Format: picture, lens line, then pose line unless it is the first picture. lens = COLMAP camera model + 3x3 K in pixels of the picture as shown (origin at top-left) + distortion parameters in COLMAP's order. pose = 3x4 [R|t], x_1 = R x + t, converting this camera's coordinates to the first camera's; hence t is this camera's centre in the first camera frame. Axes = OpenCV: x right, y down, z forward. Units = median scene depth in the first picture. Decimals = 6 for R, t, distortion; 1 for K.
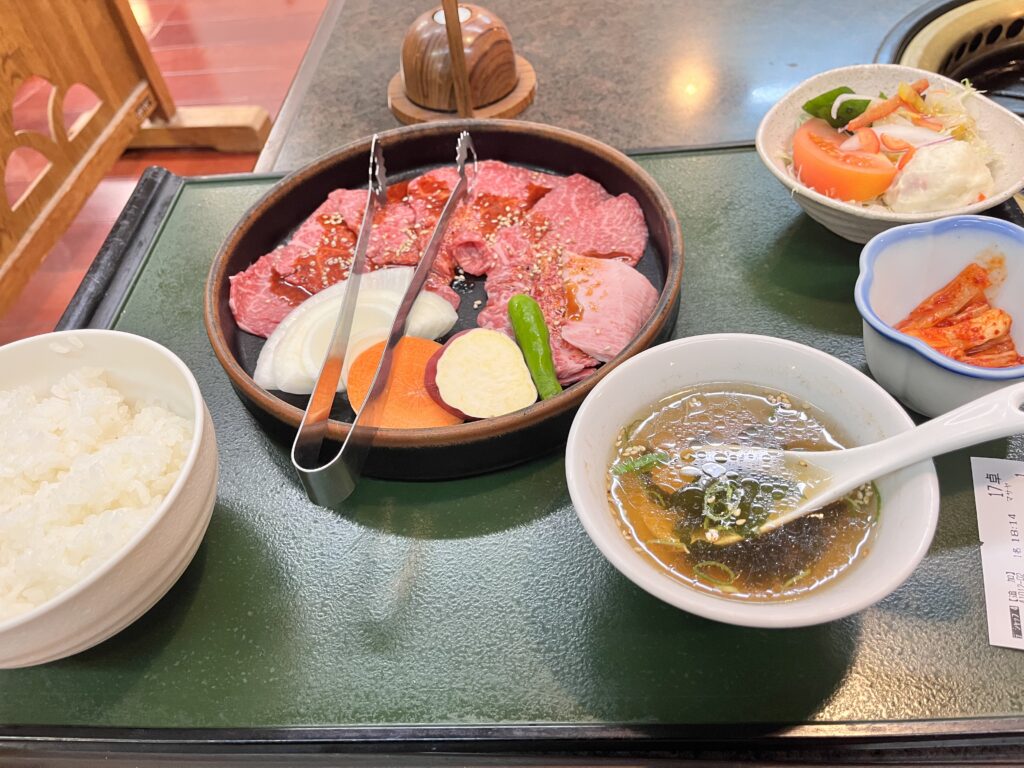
lens RADIAL K [[784.2, 0, 512.0], [0, 784.2, 384.0], [0, 0, 1]] dist [0.117673, -0.000600]
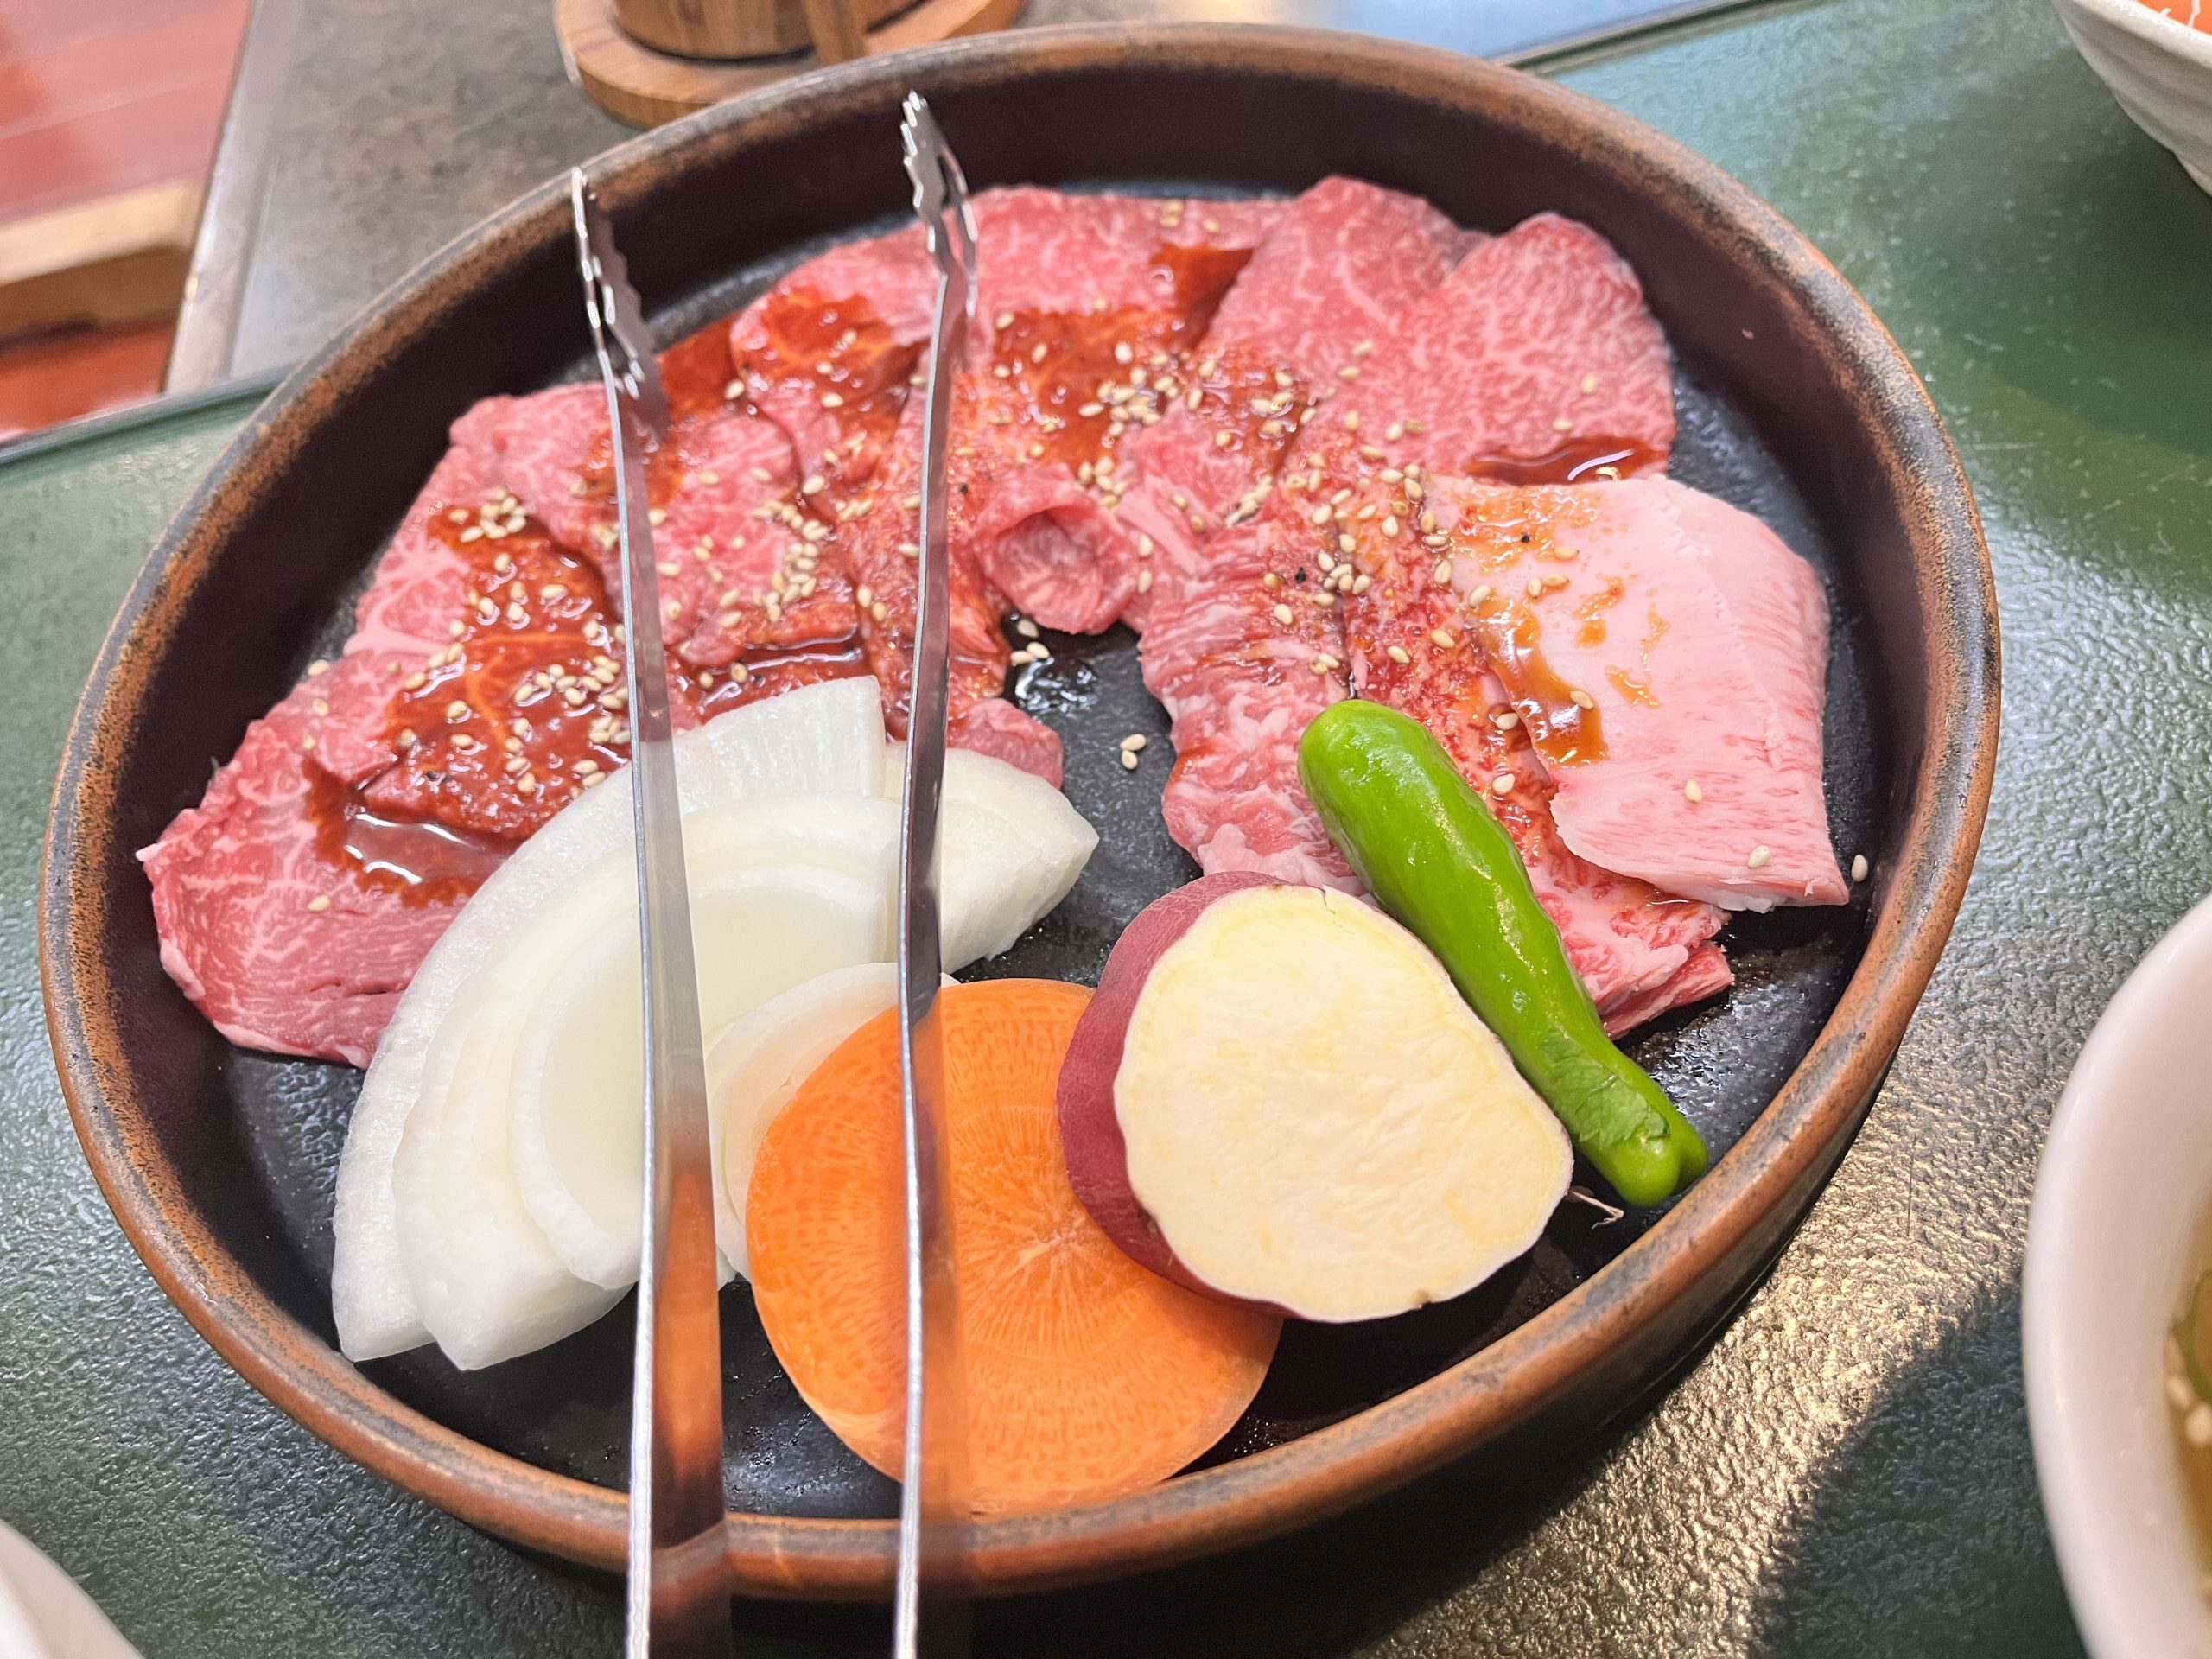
lens RADIAL K [[1661.3, 0, 1106.0], [0, 1661.3, 829.5], [0, 0, 1]] dist [0.044576, 0.005289]
pose [[0.971607, -0.219771, 0.087640, -0.098917], [0.210490, 0.972048, 0.104001, -0.124767], [-0.108047, -0.082601, 0.990708, 0.419870]]
